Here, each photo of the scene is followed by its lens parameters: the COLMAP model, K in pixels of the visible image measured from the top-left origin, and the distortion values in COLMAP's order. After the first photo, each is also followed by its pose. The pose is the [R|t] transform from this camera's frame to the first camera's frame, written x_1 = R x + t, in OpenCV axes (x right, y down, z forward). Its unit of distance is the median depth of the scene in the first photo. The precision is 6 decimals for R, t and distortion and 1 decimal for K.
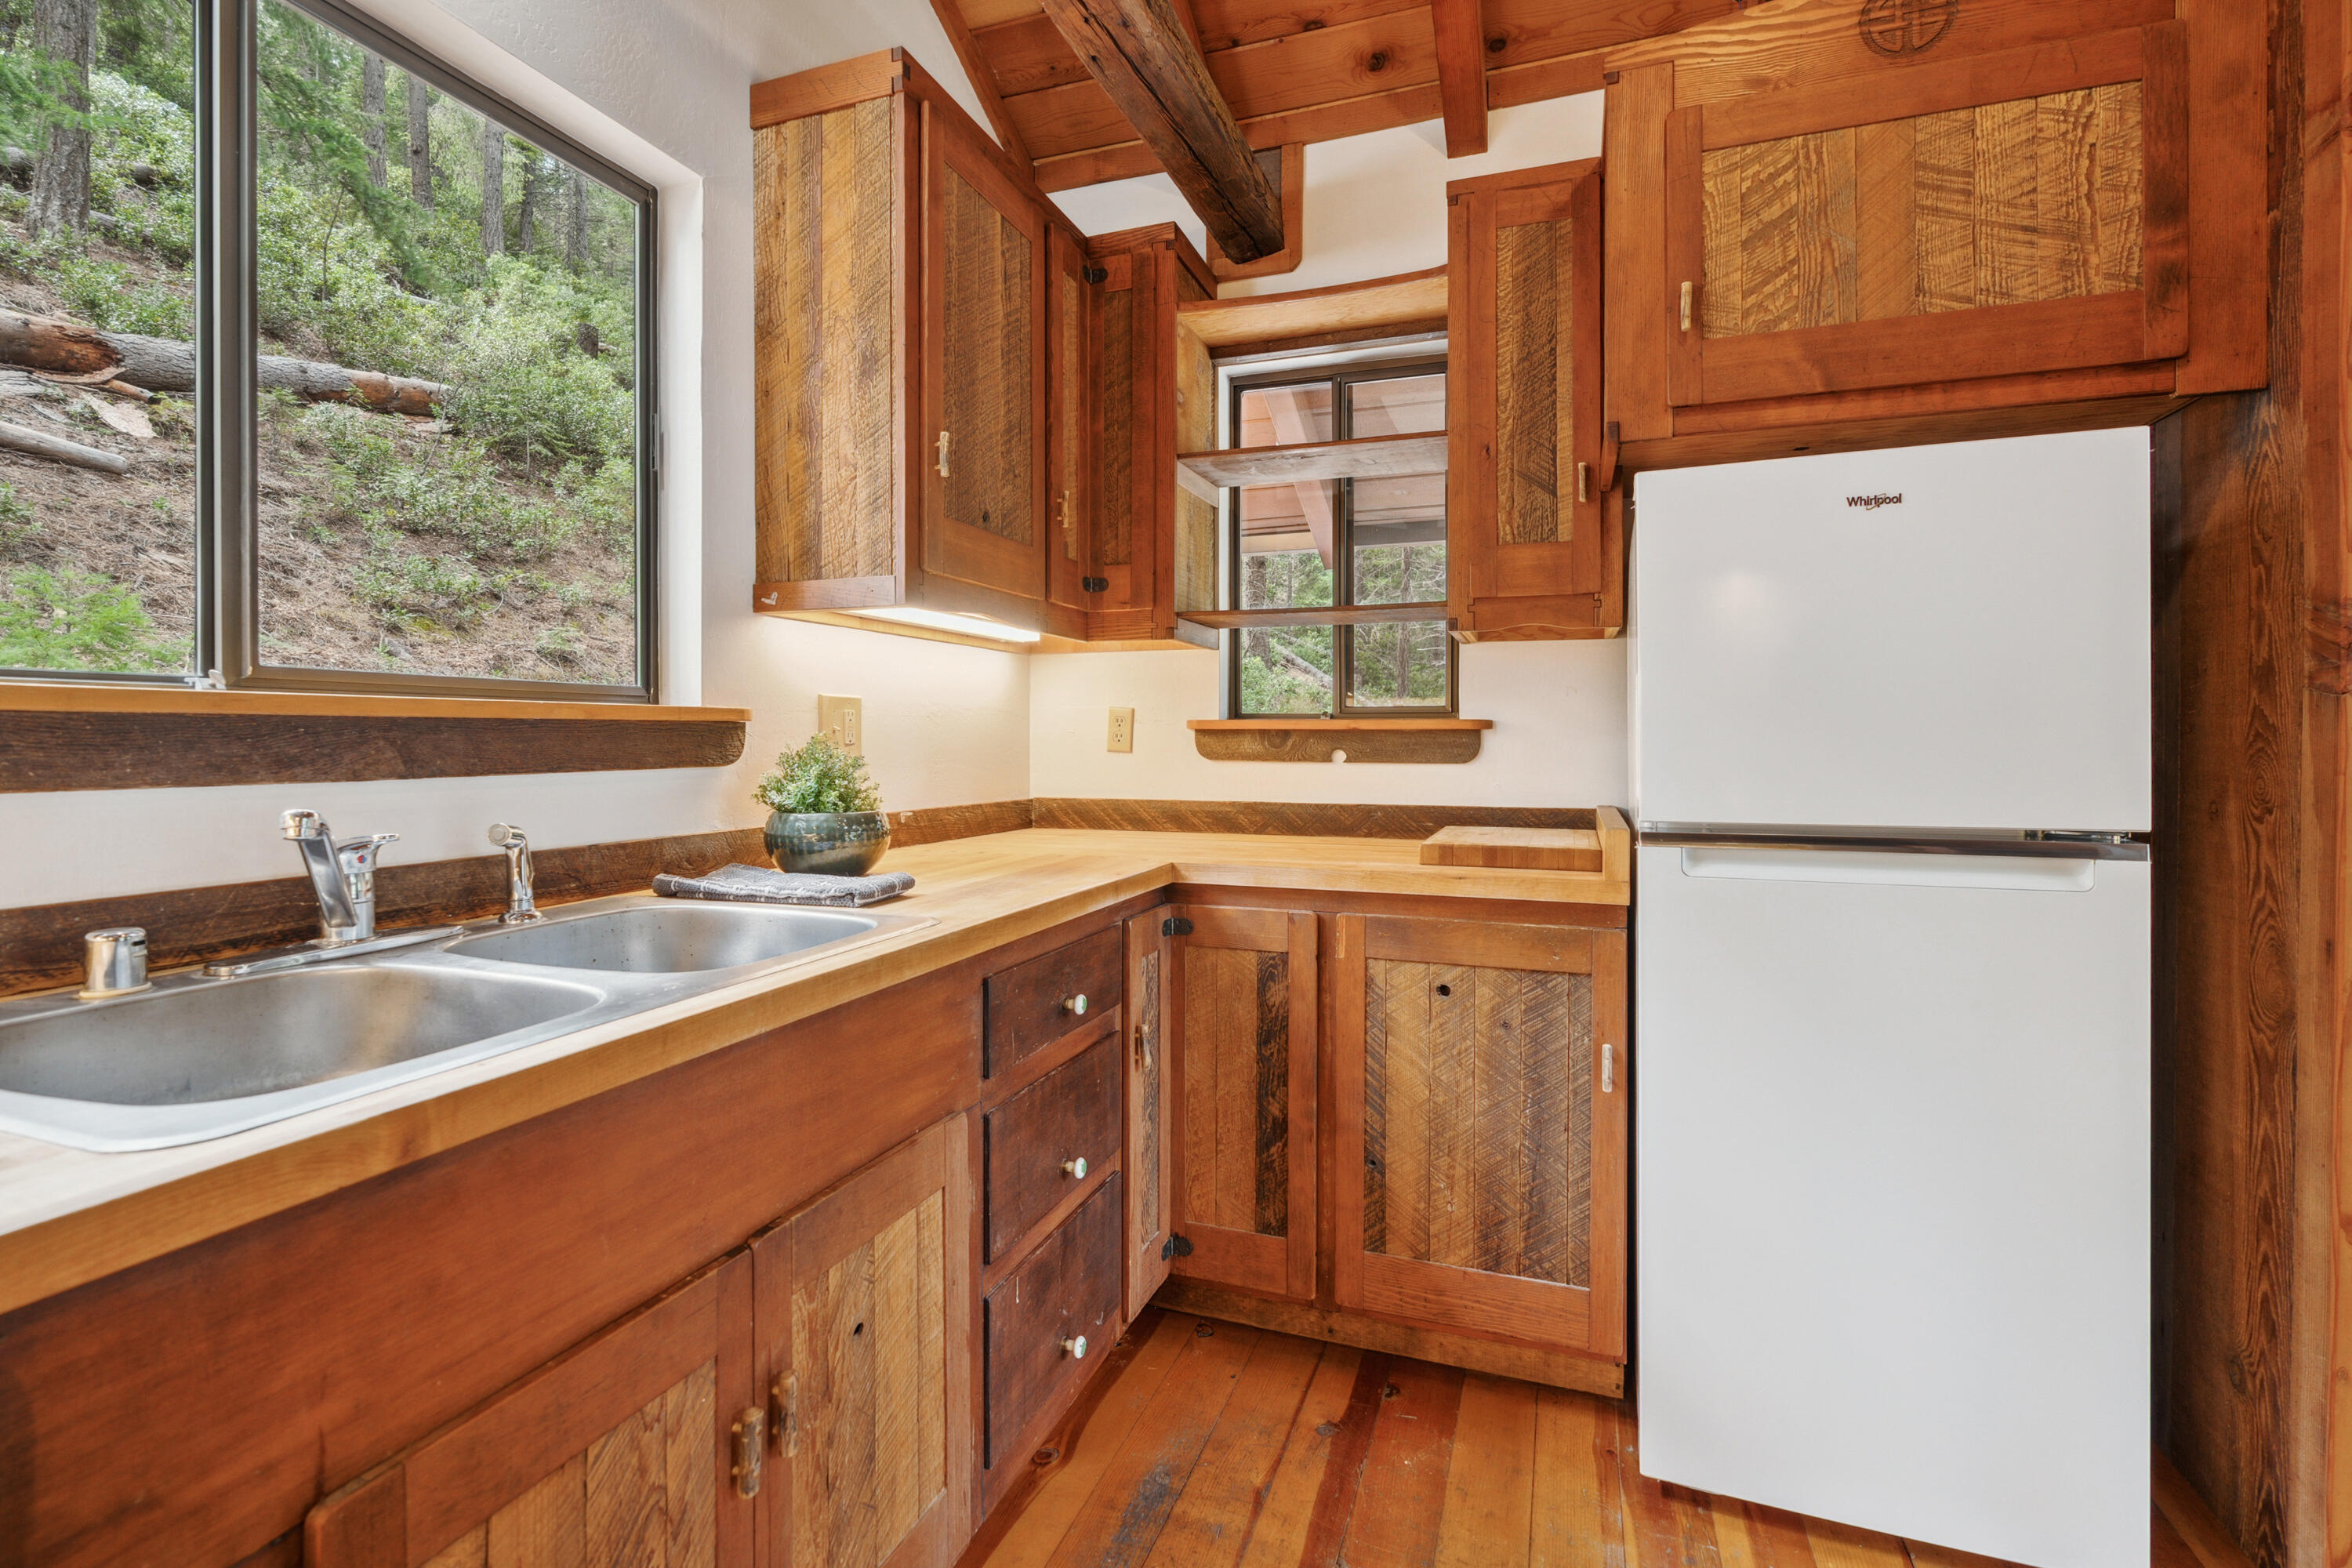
lens RADIAL K [[1068.0, 0, 1176.2], [0, 1068.0, 749.9], [0, 0, 1]] dist [0.000217, 0.000208]
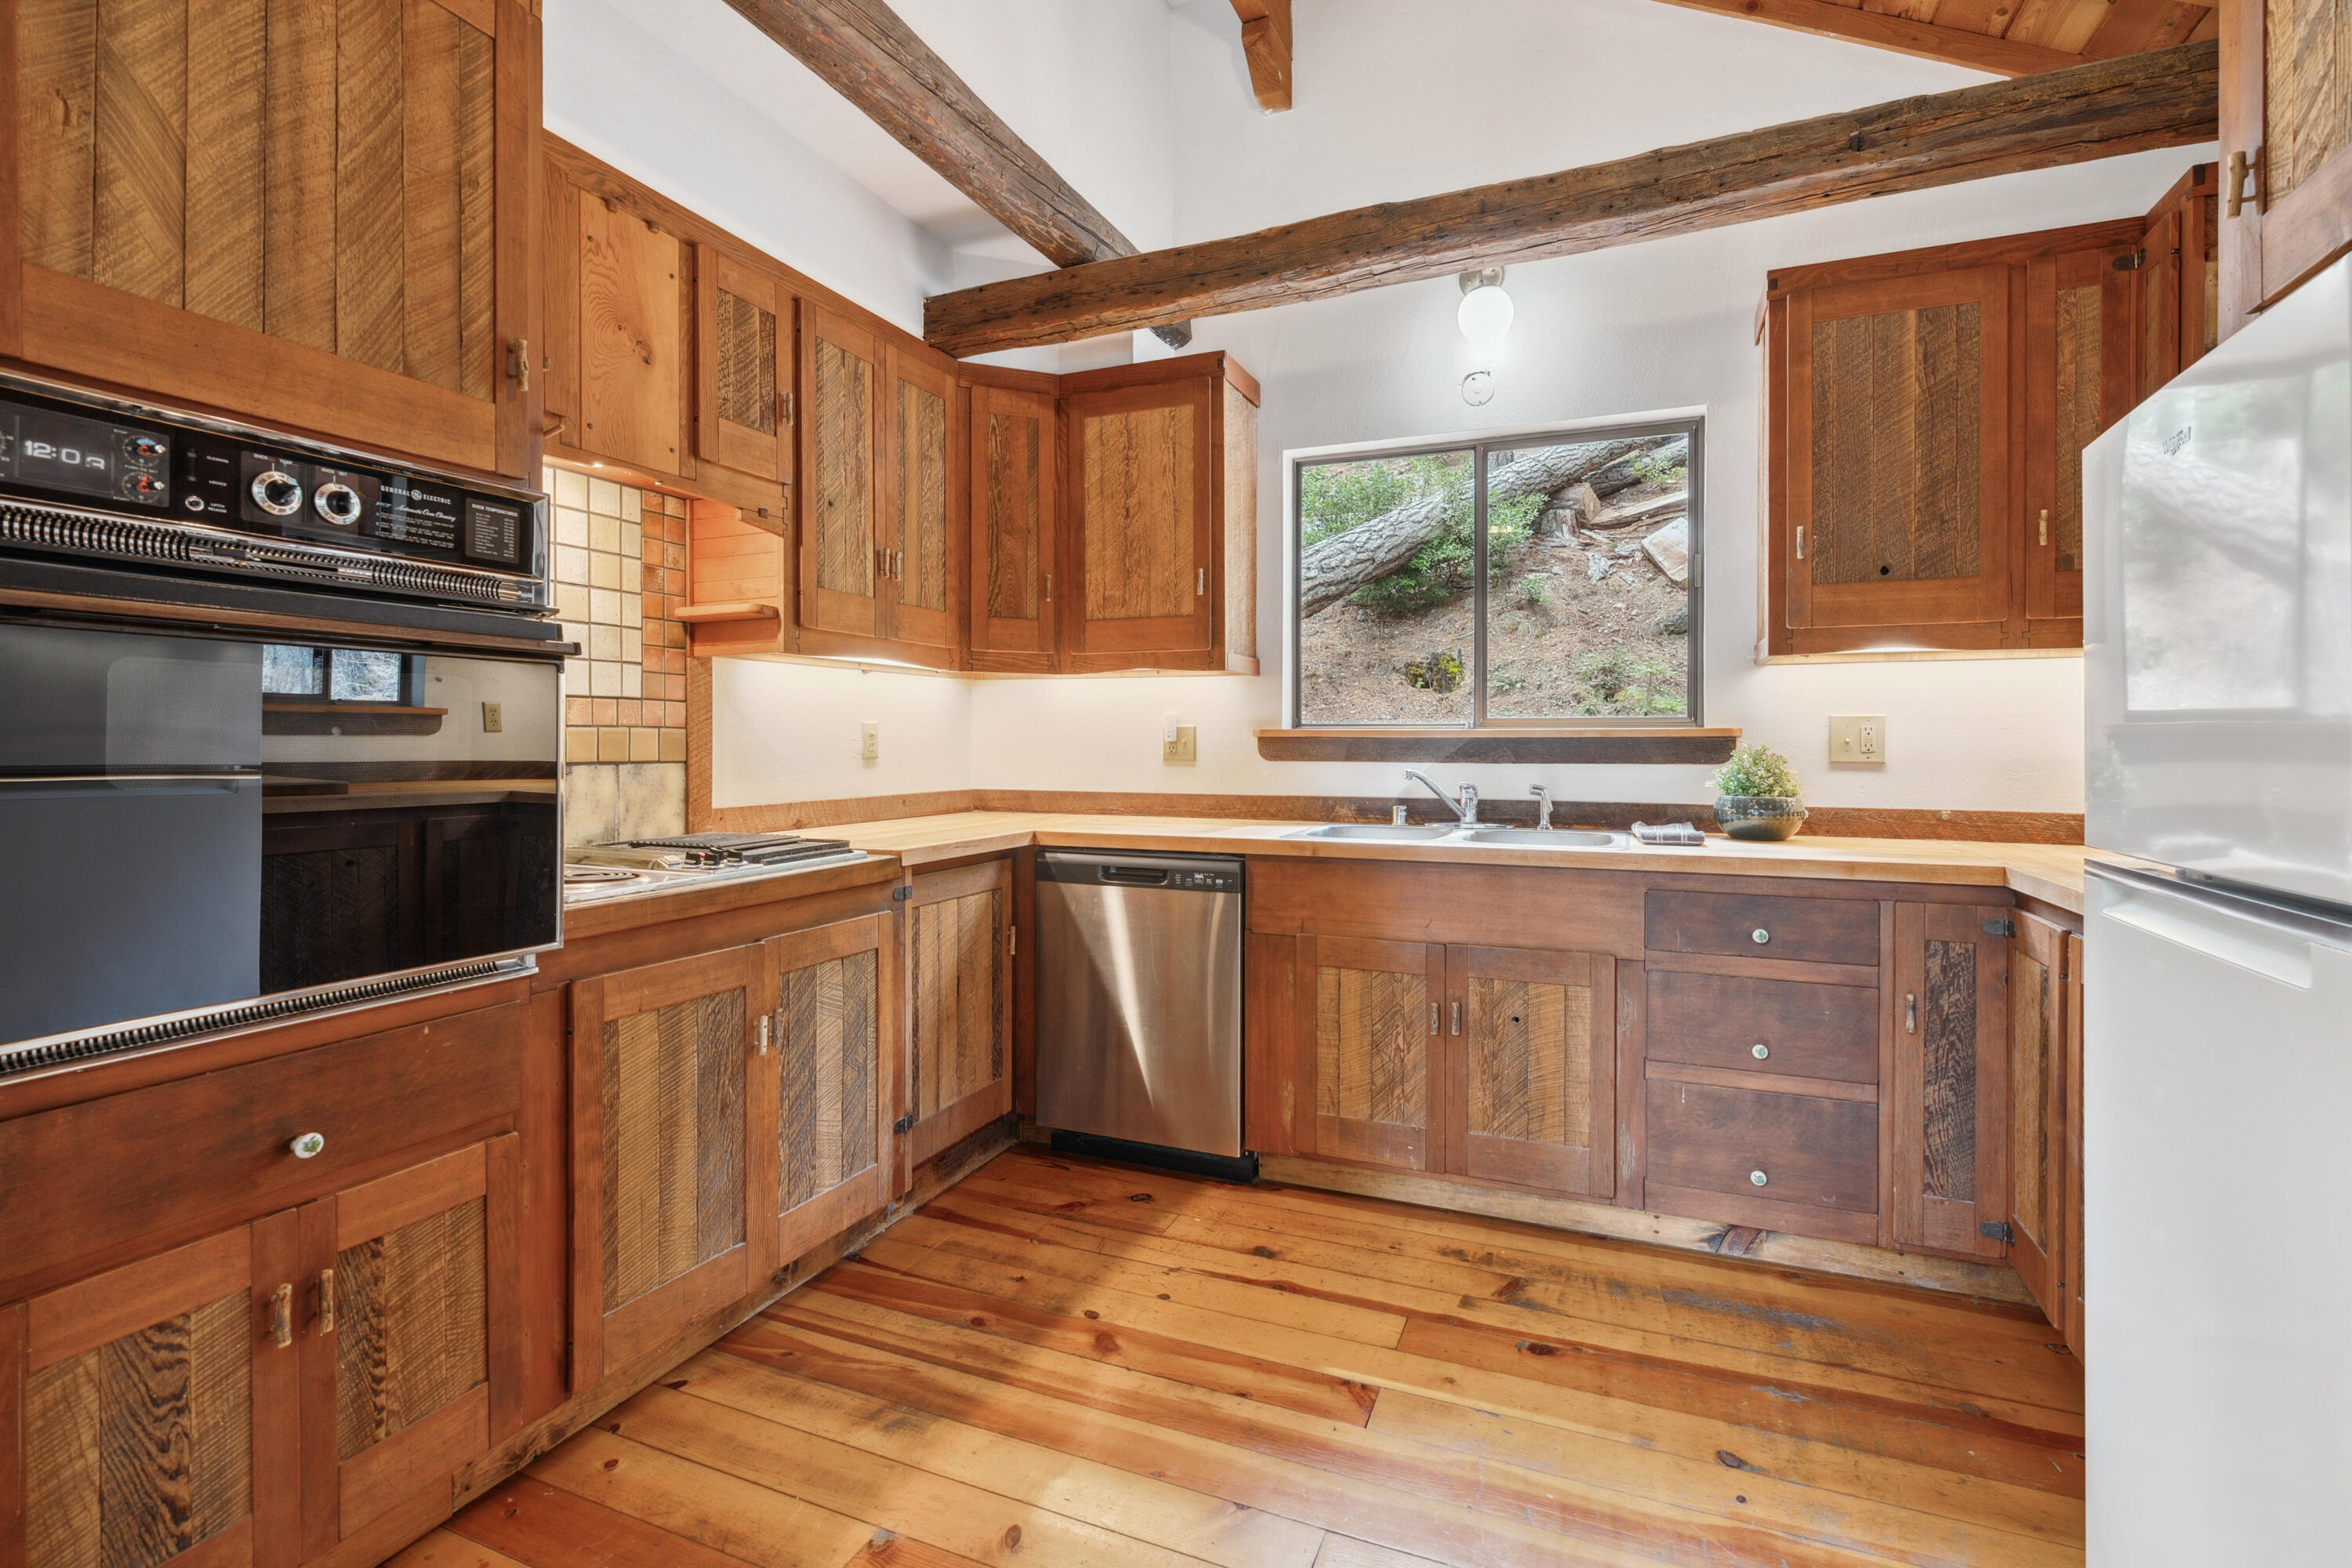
lens RADIAL K [[1068.0, 0, 1176.2], [0, 1068.0, 749.9], [0, 0, 1]] dist [0.000217, 0.000208]
pose [[-0.051297, 0.003633, -0.998677, 1.402256], [-0.011008, 0.999931, 0.004203, -0.005418], [0.998623, 0.011209, -0.051253, 0.304888]]
